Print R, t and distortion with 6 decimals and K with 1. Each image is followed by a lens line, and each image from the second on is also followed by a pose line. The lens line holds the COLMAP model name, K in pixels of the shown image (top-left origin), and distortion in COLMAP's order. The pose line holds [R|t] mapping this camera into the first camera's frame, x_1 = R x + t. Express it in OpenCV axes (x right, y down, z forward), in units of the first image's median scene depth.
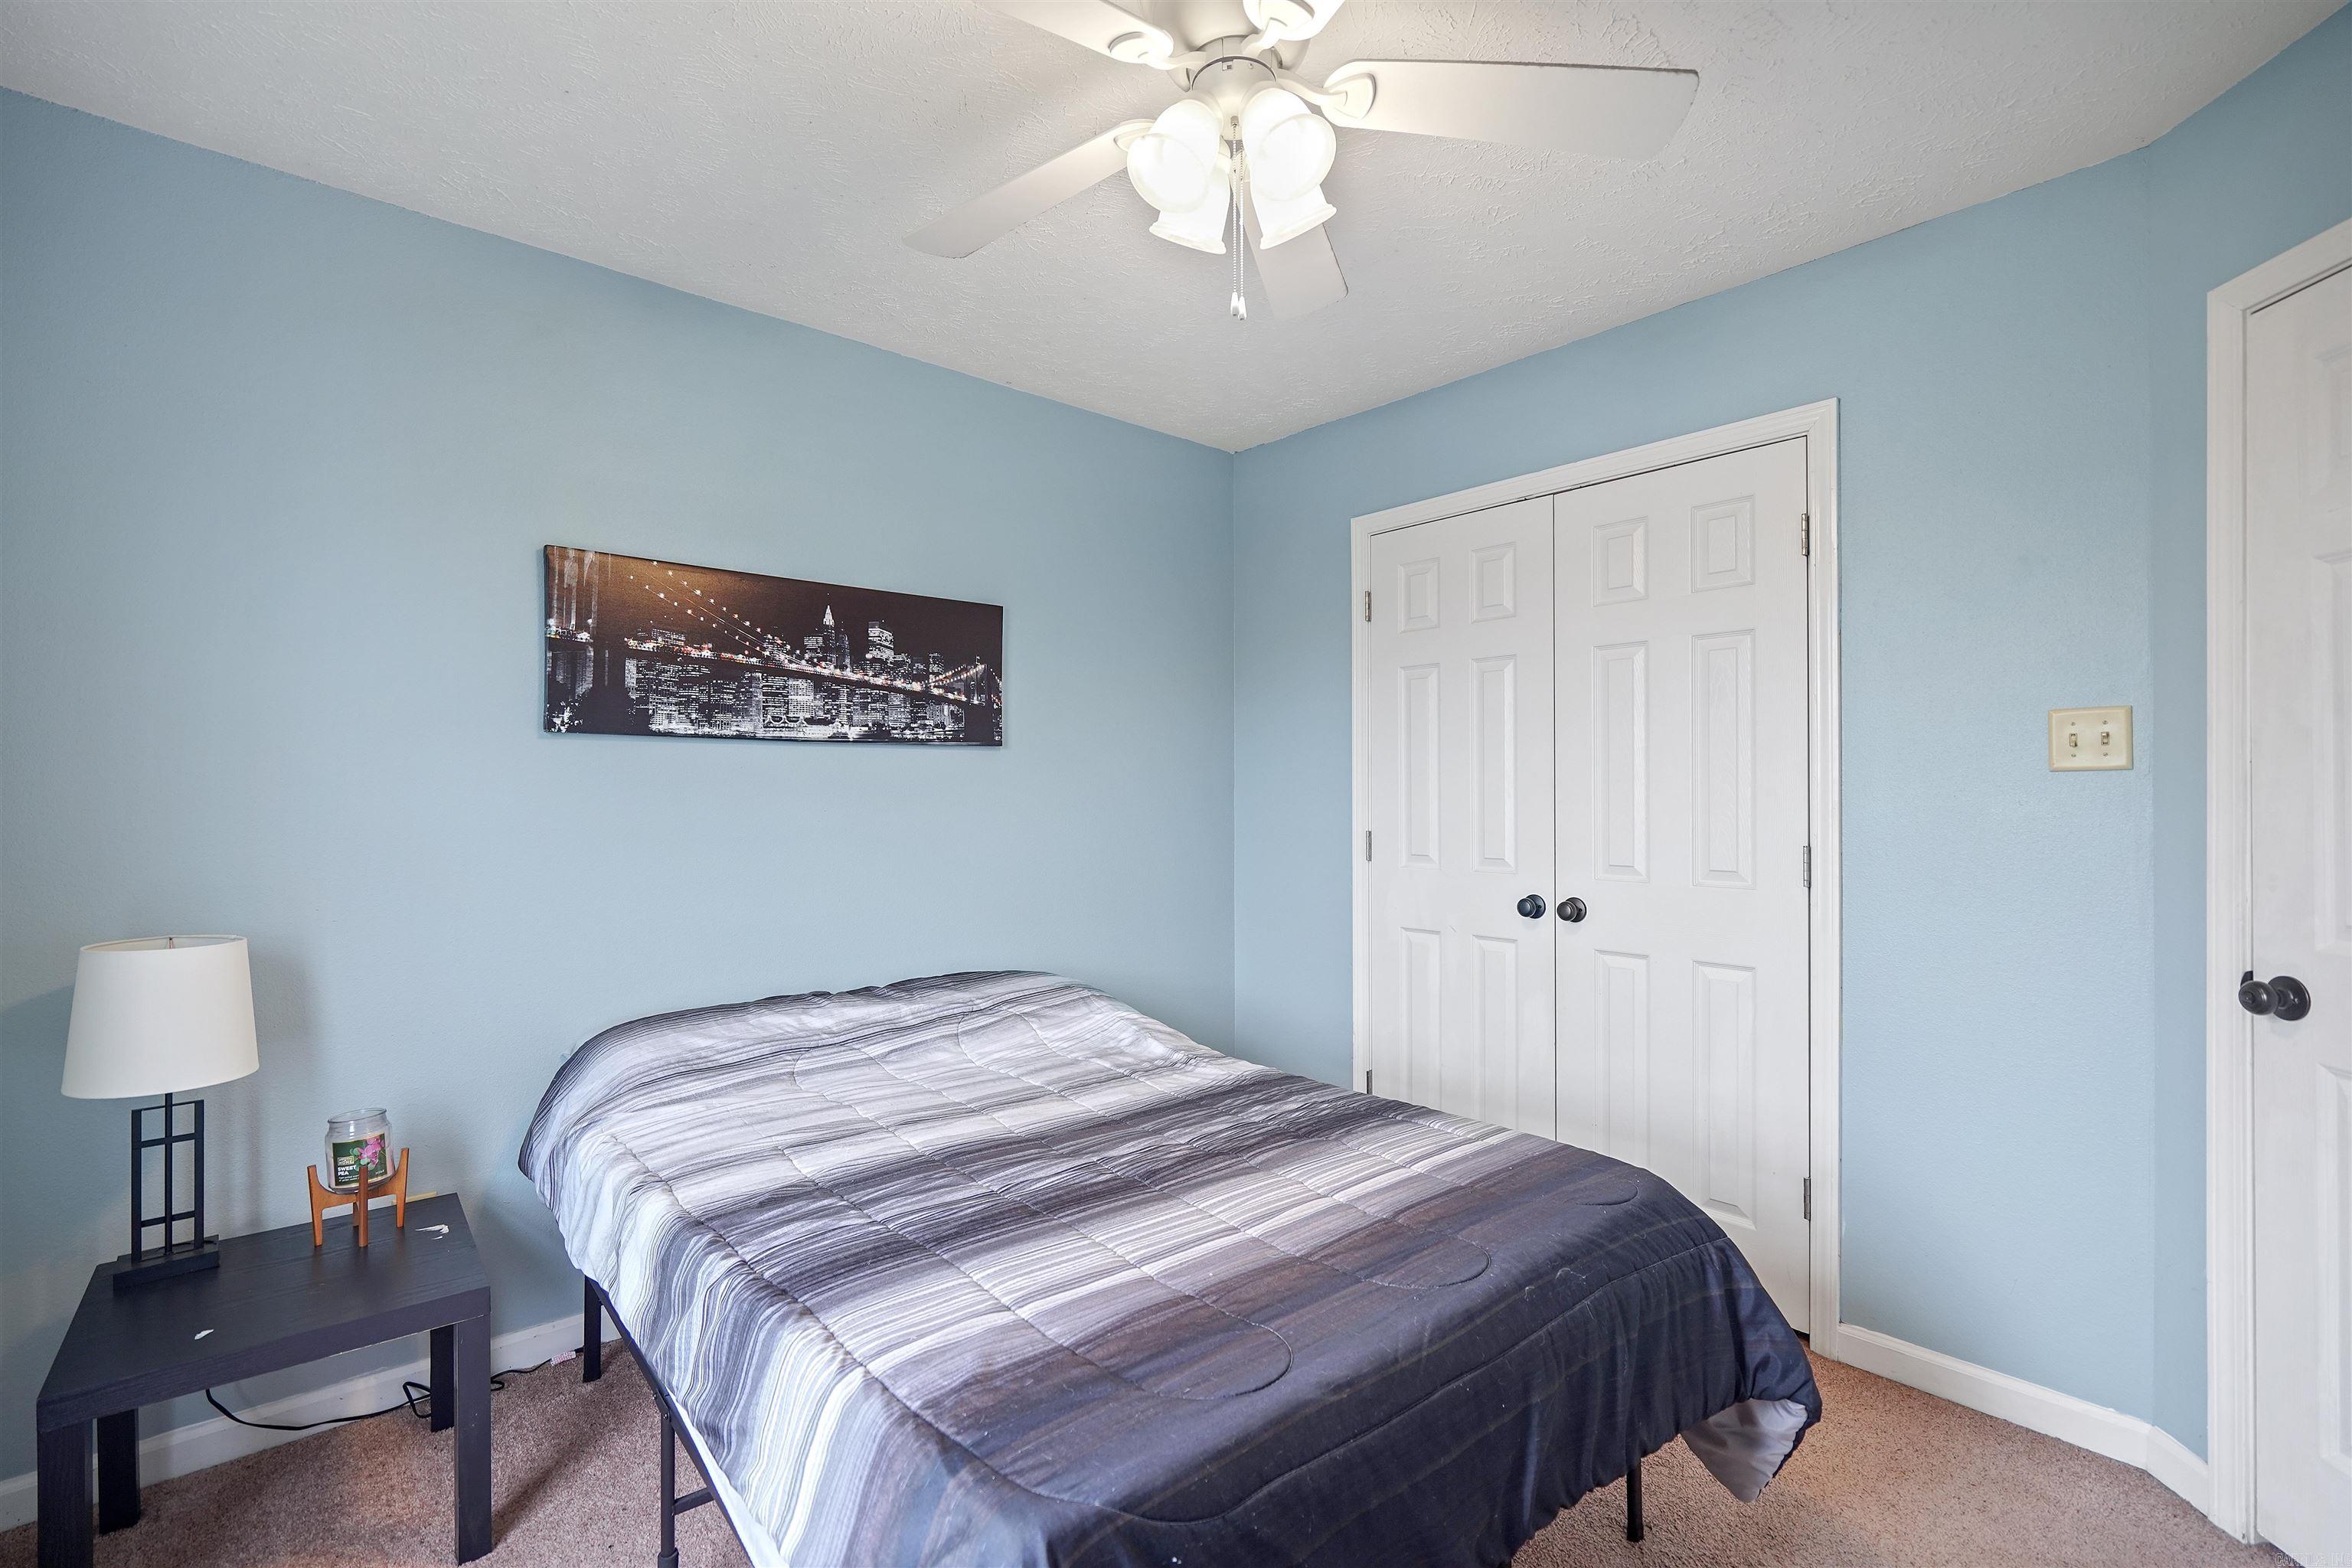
lens RADIAL K [[1061.0, 0, 1182.8], [0, 1061.0, 779.1], [0, 0, 1]] dist [-0.002233, 0.000280]
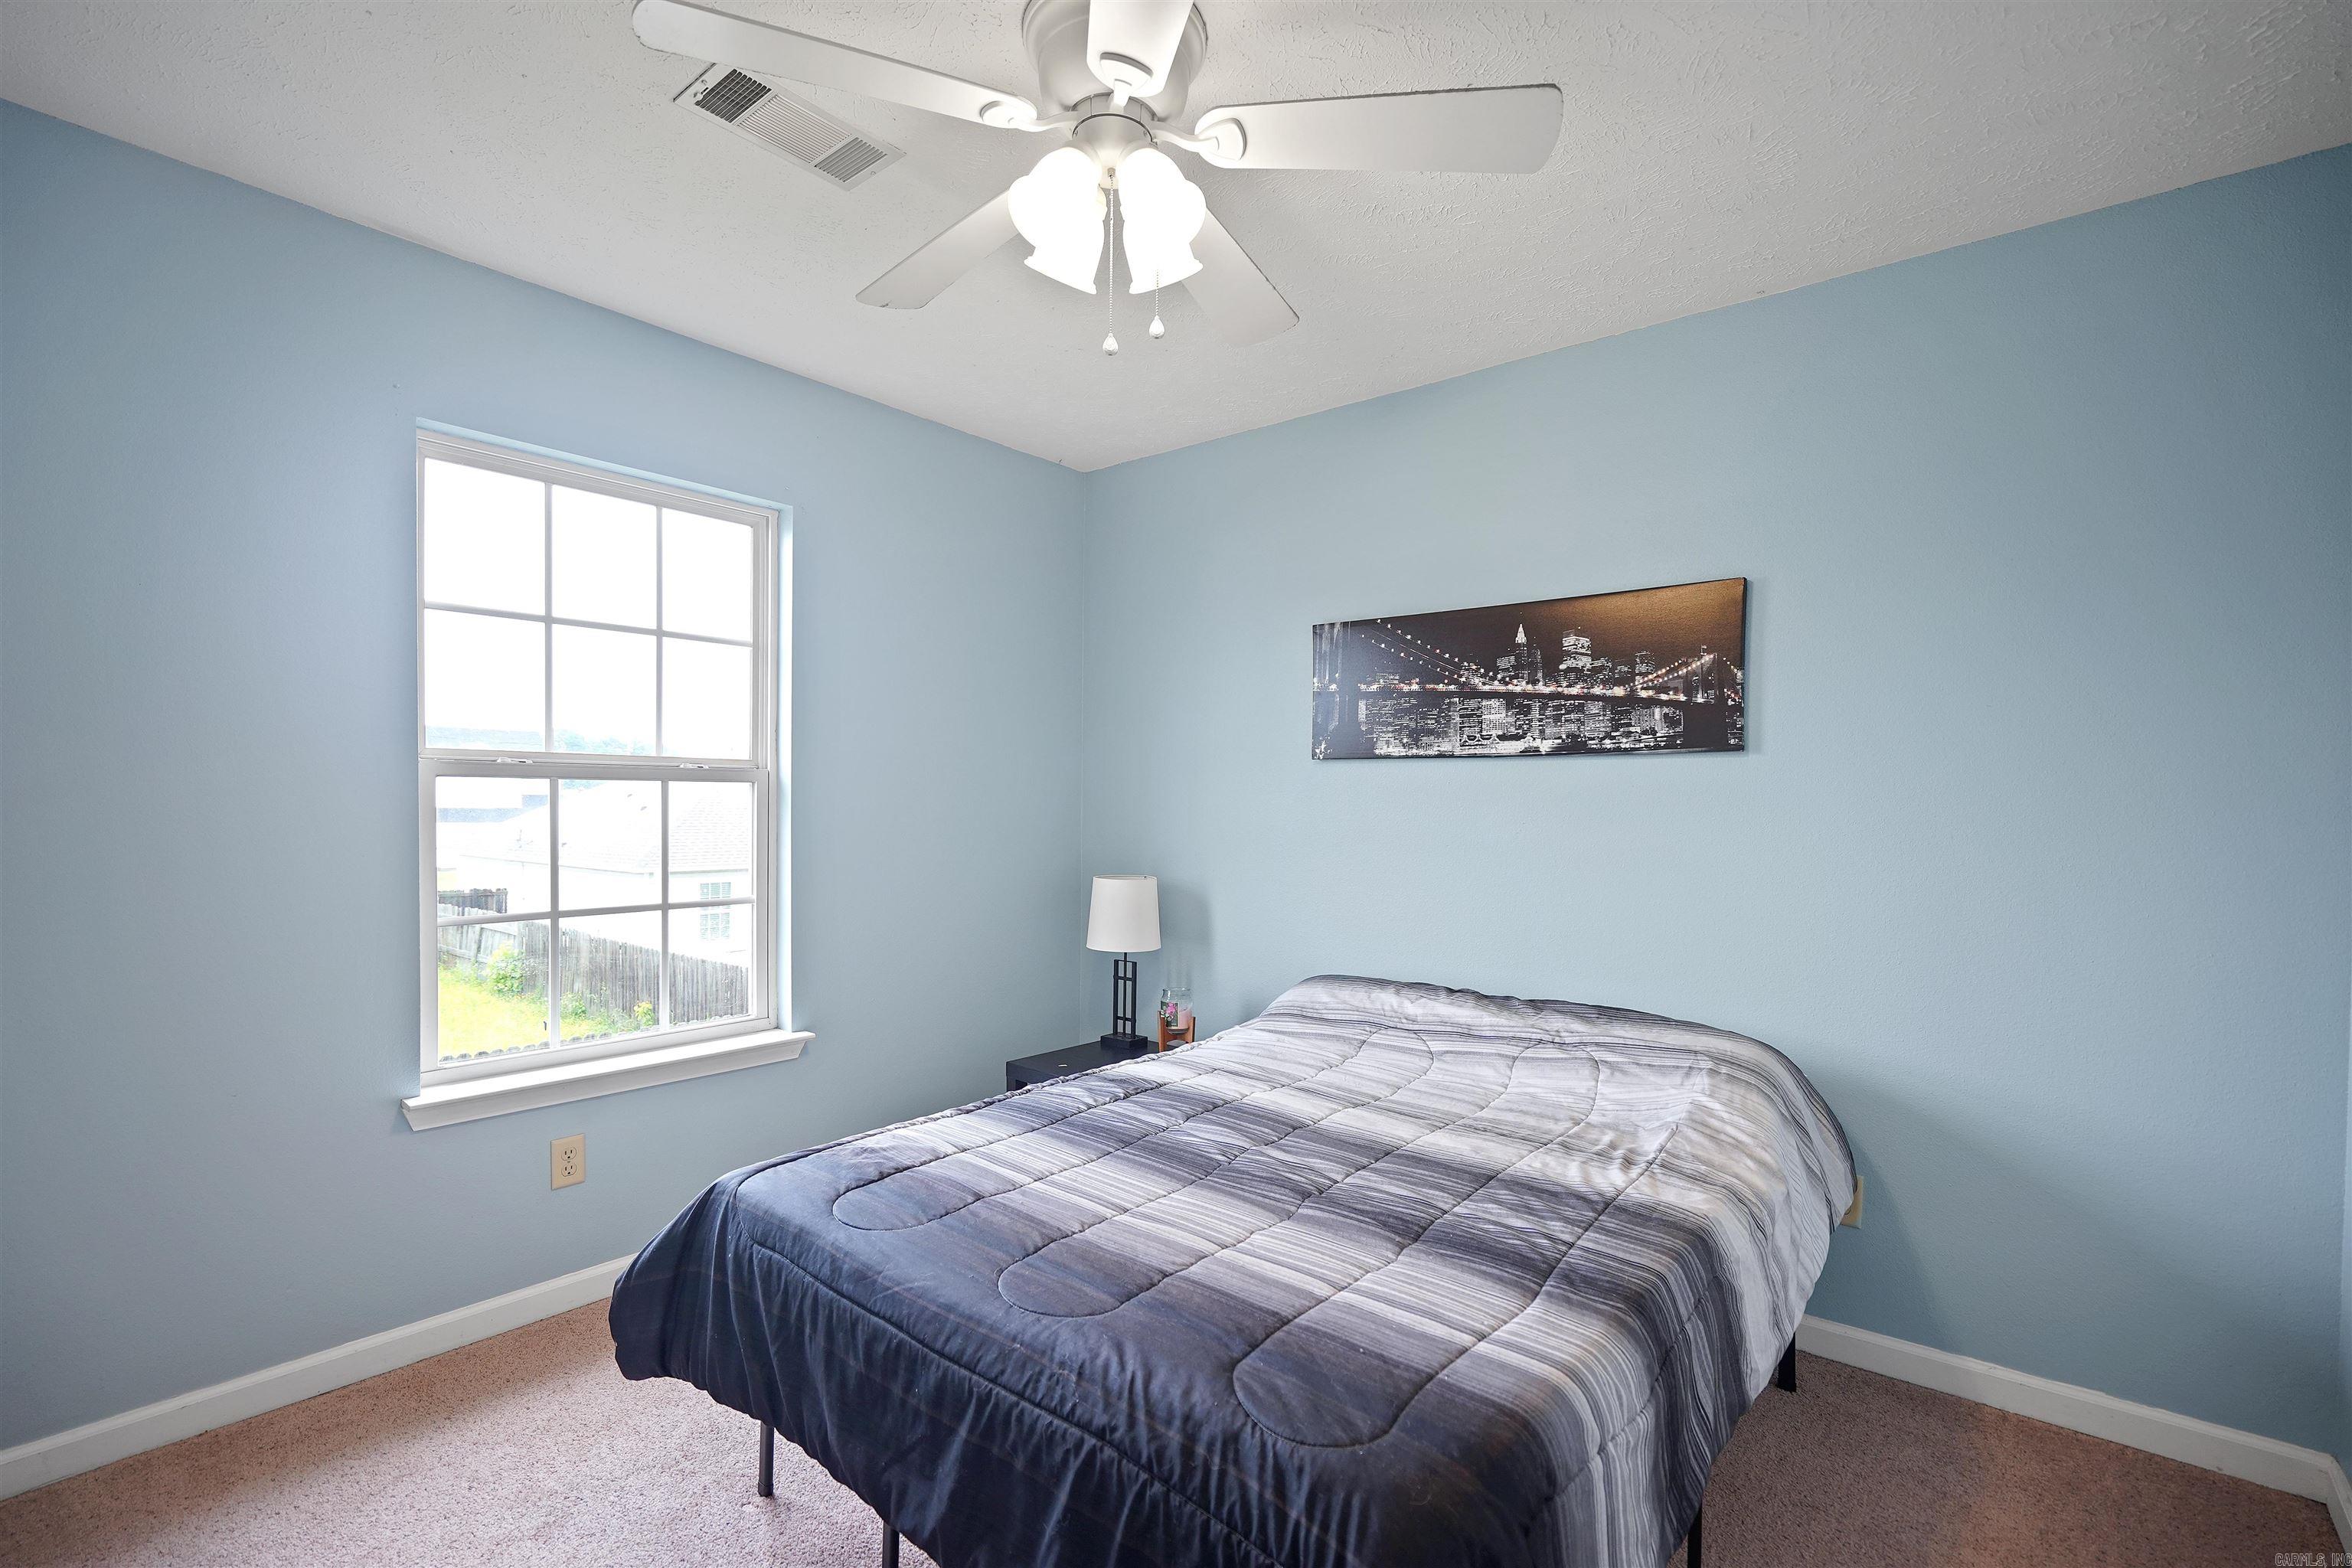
lens RADIAL K [[1061.0, 0, 1182.8], [0, 1061.0, 779.1], [0, 0, 1]] dist [-0.002233, 0.000280]
pose [[0.155718, -0.023073, -0.987532, 0.653351], [-0.005723, 0.999689, -0.024260, 0.014674], [0.987785, 0.009429, 0.155537, 0.529393]]
